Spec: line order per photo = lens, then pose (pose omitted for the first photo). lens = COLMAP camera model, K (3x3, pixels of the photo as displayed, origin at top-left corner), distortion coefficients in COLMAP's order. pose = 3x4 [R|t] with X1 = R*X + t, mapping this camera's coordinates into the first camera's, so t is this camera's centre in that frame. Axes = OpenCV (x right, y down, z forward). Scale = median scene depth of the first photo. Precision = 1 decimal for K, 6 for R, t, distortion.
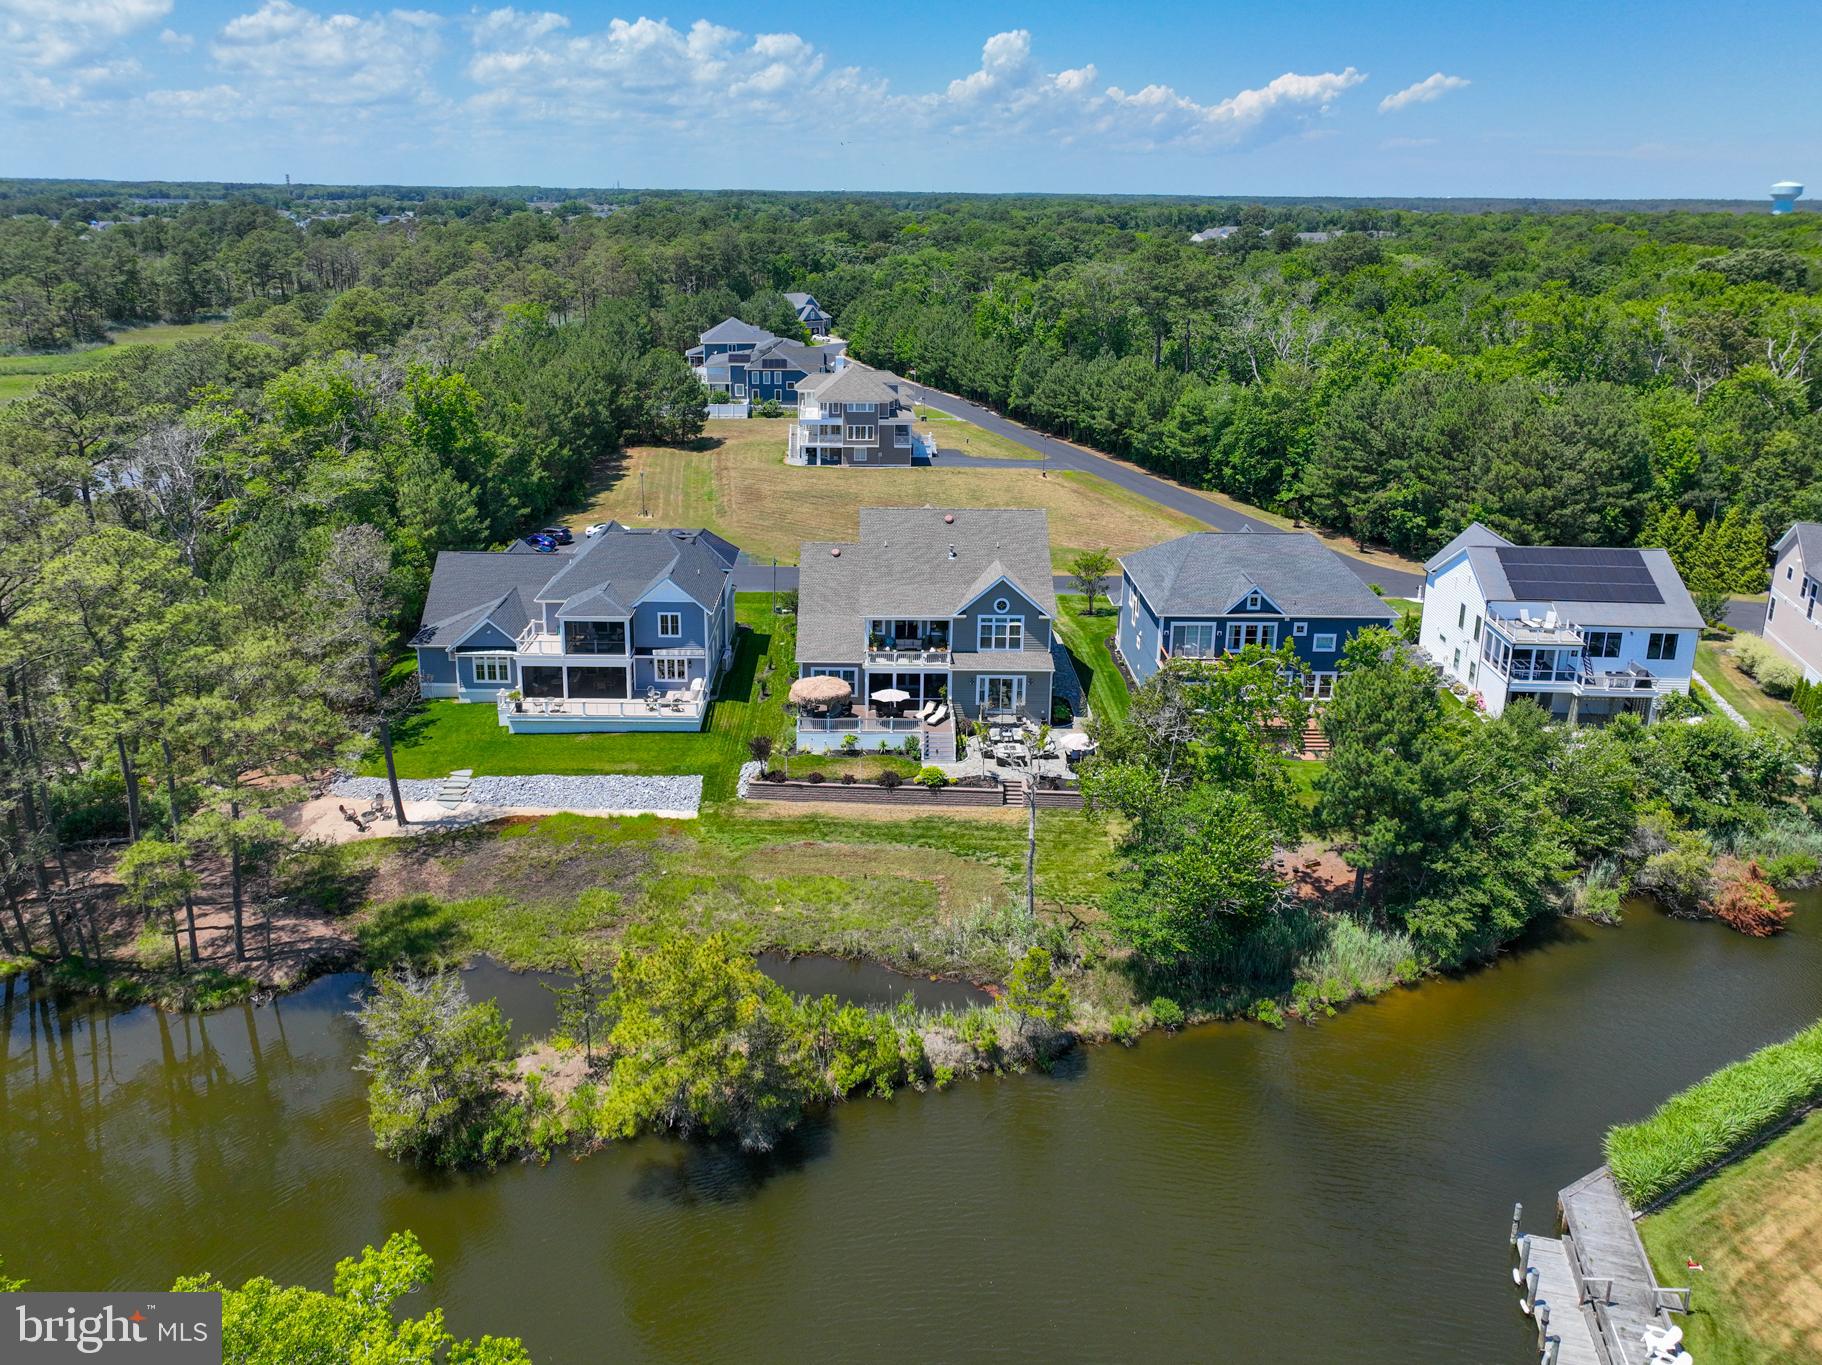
lens RADIAL K [[1259.7, 0, 911.0], [0, 1259.7, 682.5], [0, 0, 1]] dist [0.003441, -0.003783]
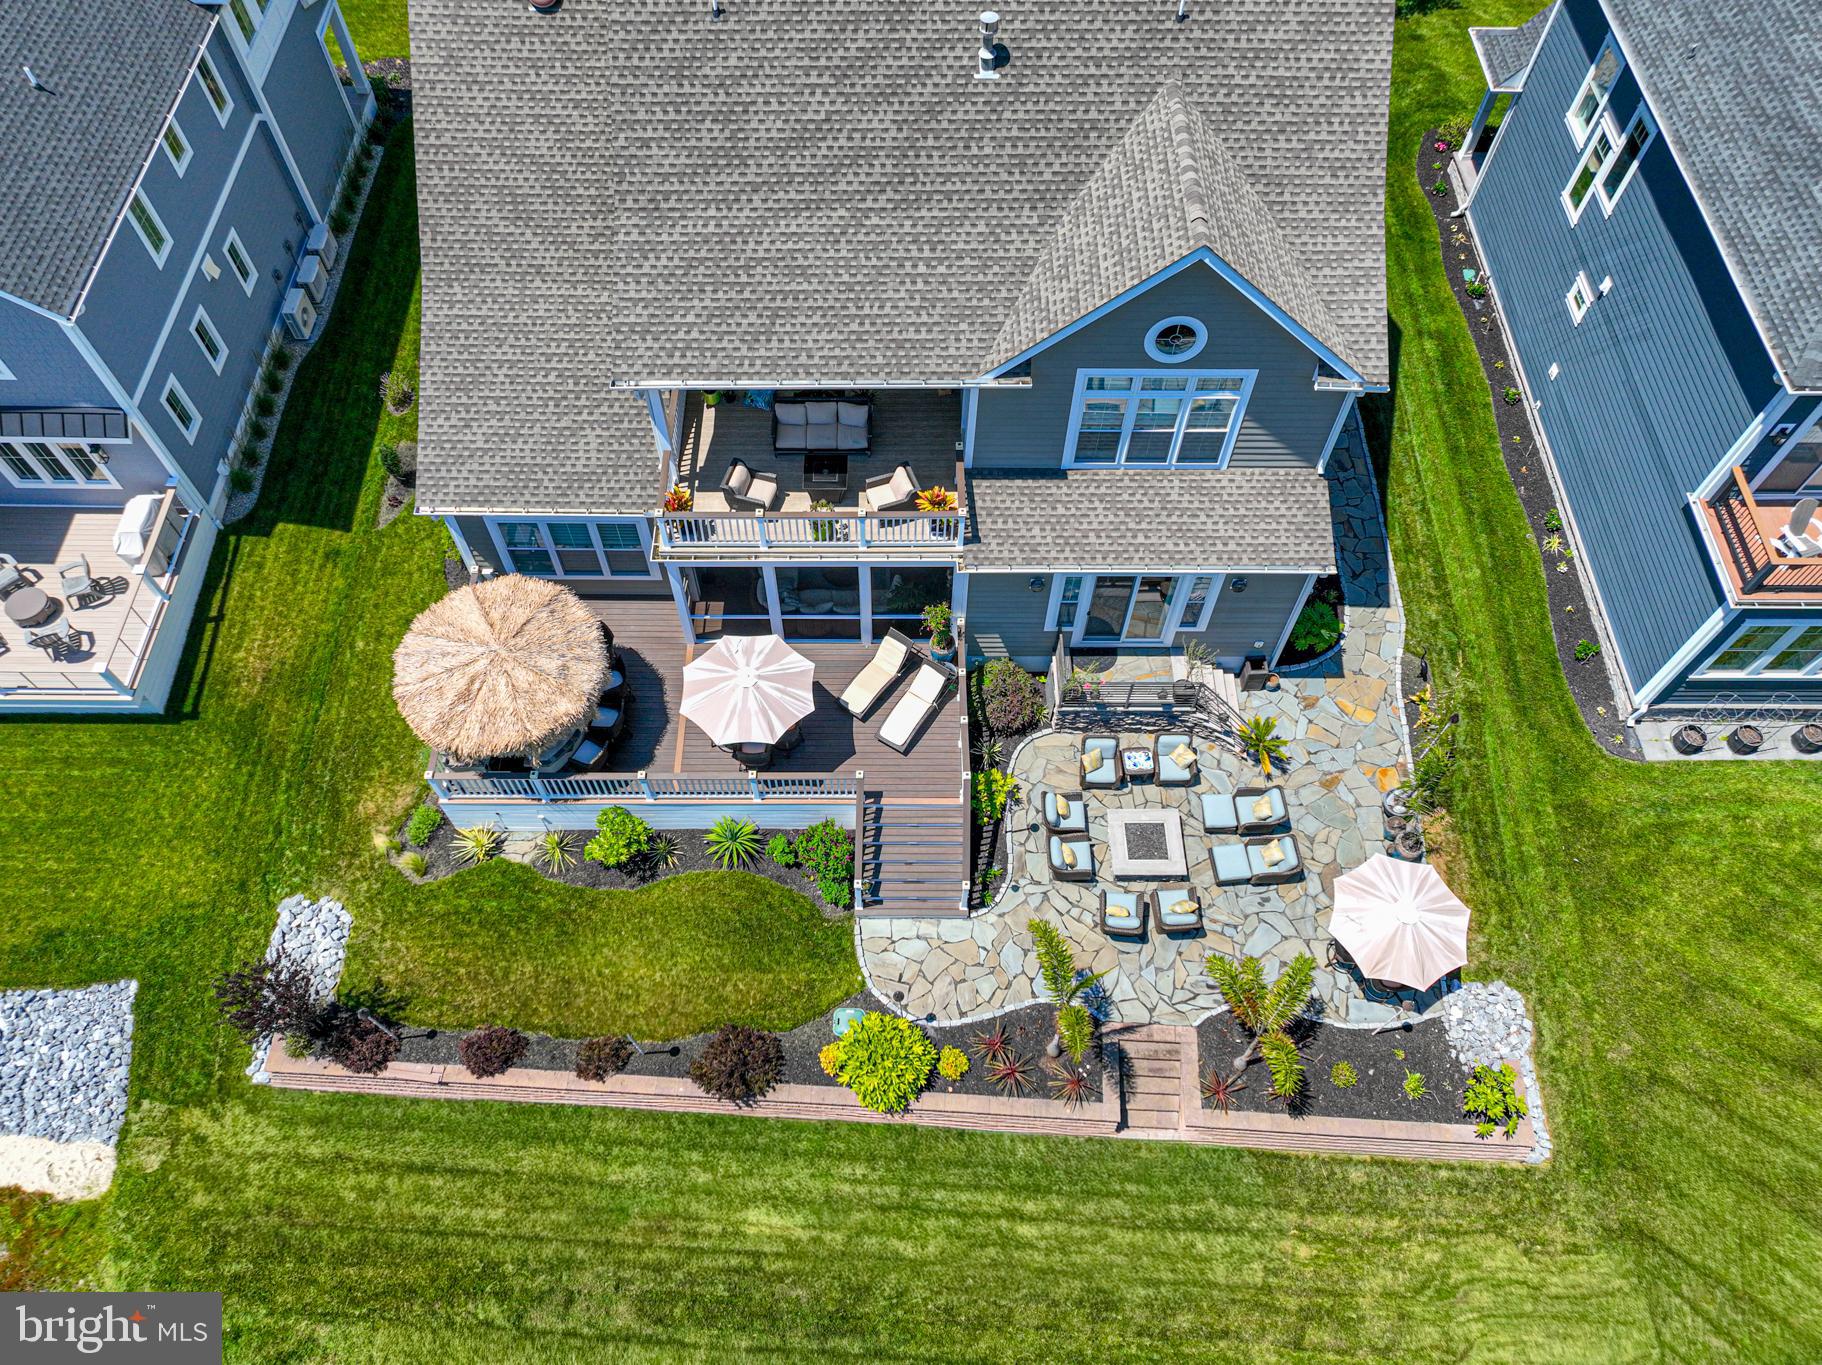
lens RADIAL K [[1259.7, 0, 911.0], [0, 1259.7, 682.5], [0, 0, 1]] dist [0.003441, -0.003783]
pose [[0.999491, 0.023644, -0.021432, 0.026139], [-0.005455, 0.788300, 0.615266, -0.162274], [0.031443, -0.614836, 0.788028, 0.758850]]
